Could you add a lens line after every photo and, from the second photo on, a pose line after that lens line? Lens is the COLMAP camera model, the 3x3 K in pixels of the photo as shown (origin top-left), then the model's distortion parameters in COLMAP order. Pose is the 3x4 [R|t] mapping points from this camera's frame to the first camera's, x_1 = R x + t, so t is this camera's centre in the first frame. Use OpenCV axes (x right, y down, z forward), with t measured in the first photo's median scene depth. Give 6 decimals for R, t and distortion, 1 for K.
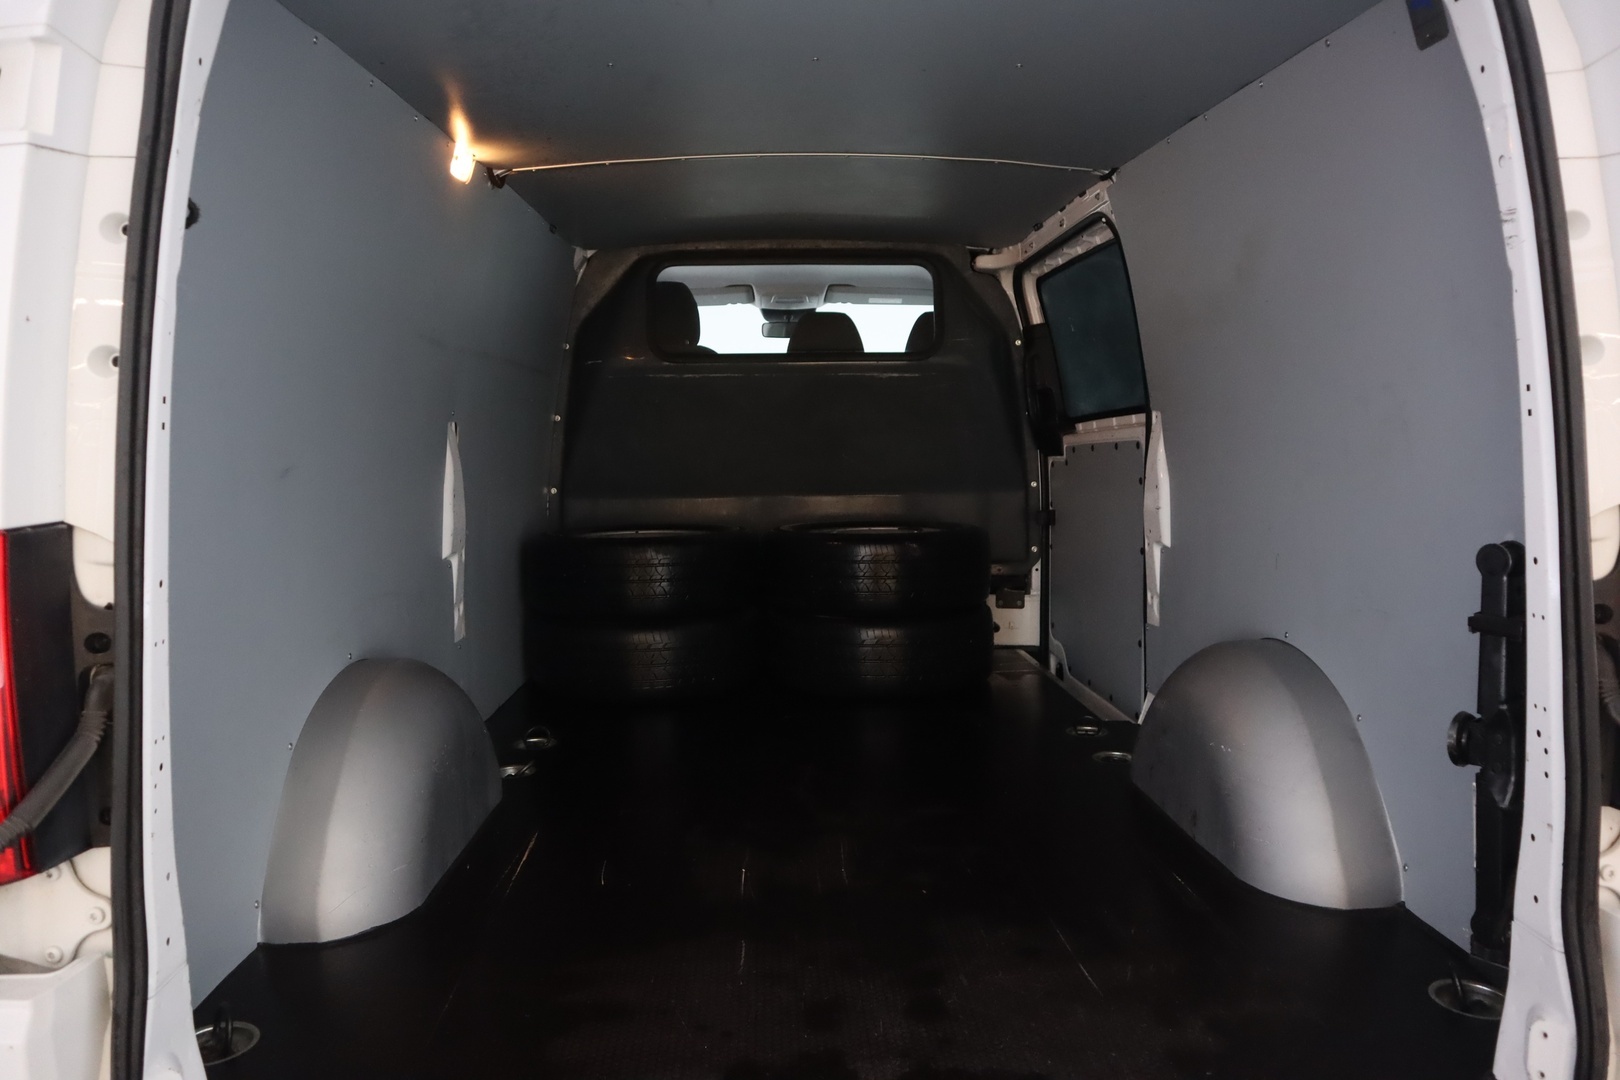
lens RADIAL K [[1125.8, 0, 820.5], [0, 1125.8, 535.0], [0, 0, 1]] dist [-0.078997, 0.001475]
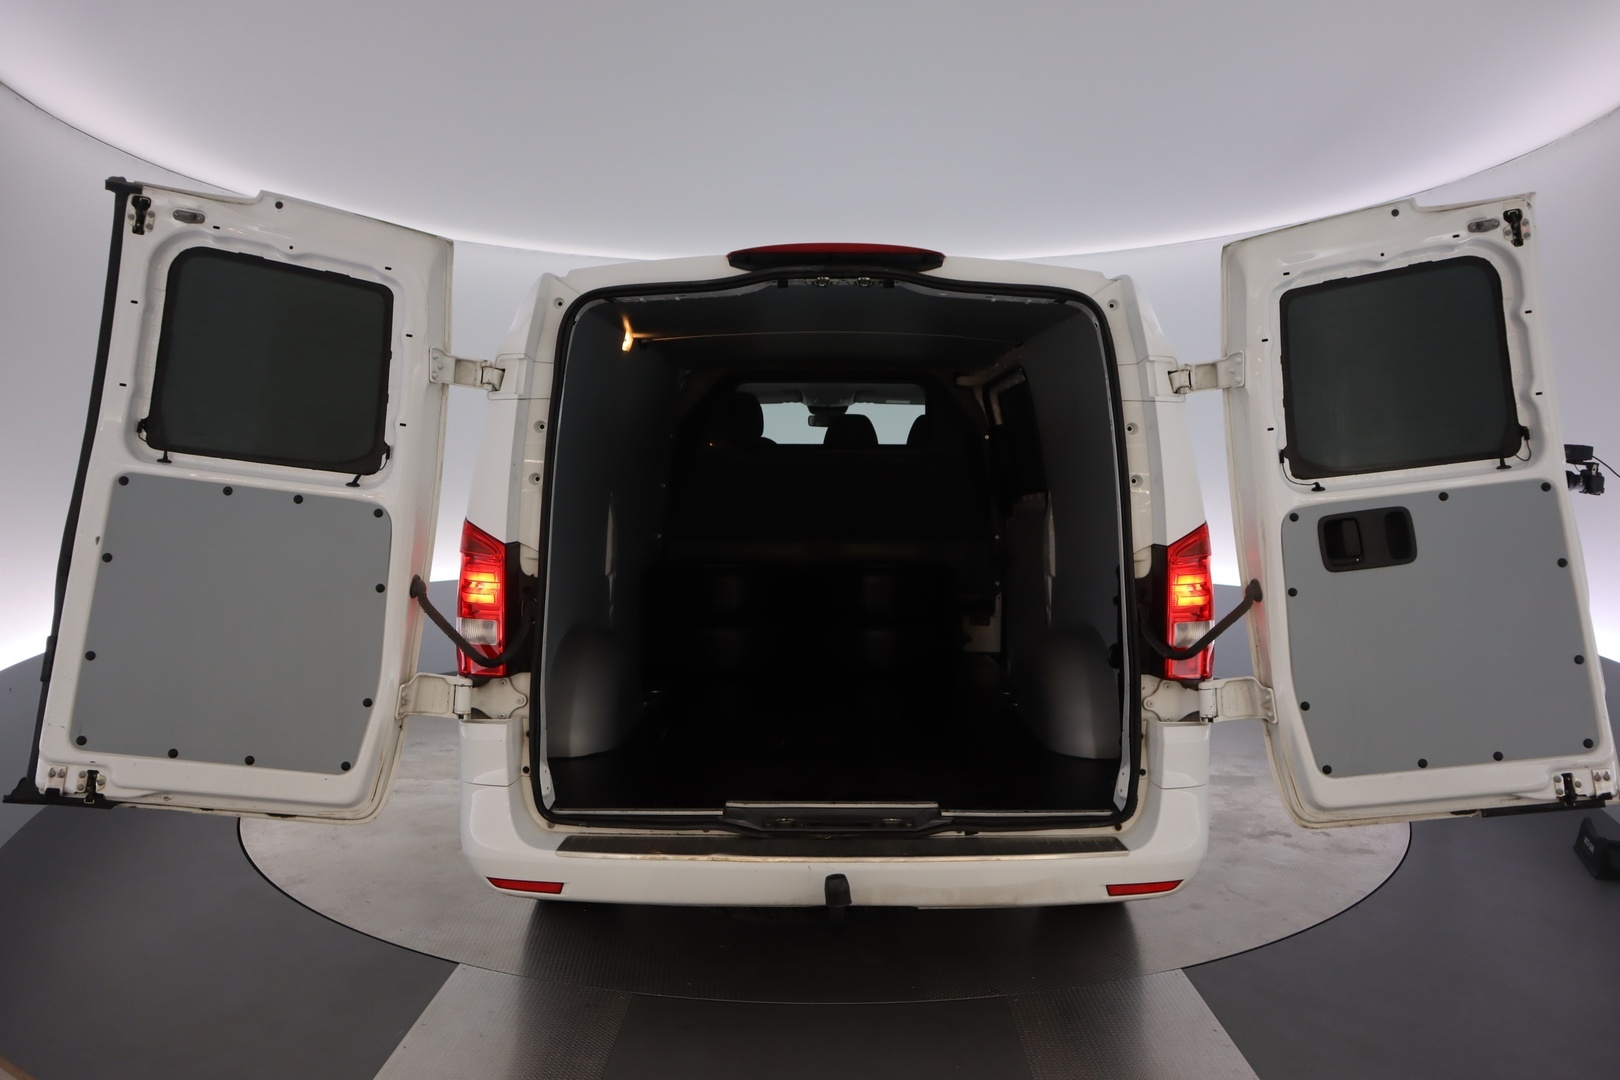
lens RADIAL K [[1125.8, 0, 804.8], [0, 1125.8, 539.9], [0, 0, 1]] dist [-0.078997, 0.001475]
pose [[0.997871, 0.016543, -0.063089, 0.039636], [-0.019194, 0.998948, -0.041650, 0.022169], [0.062334, 0.042772, 0.997138, -0.437592]]
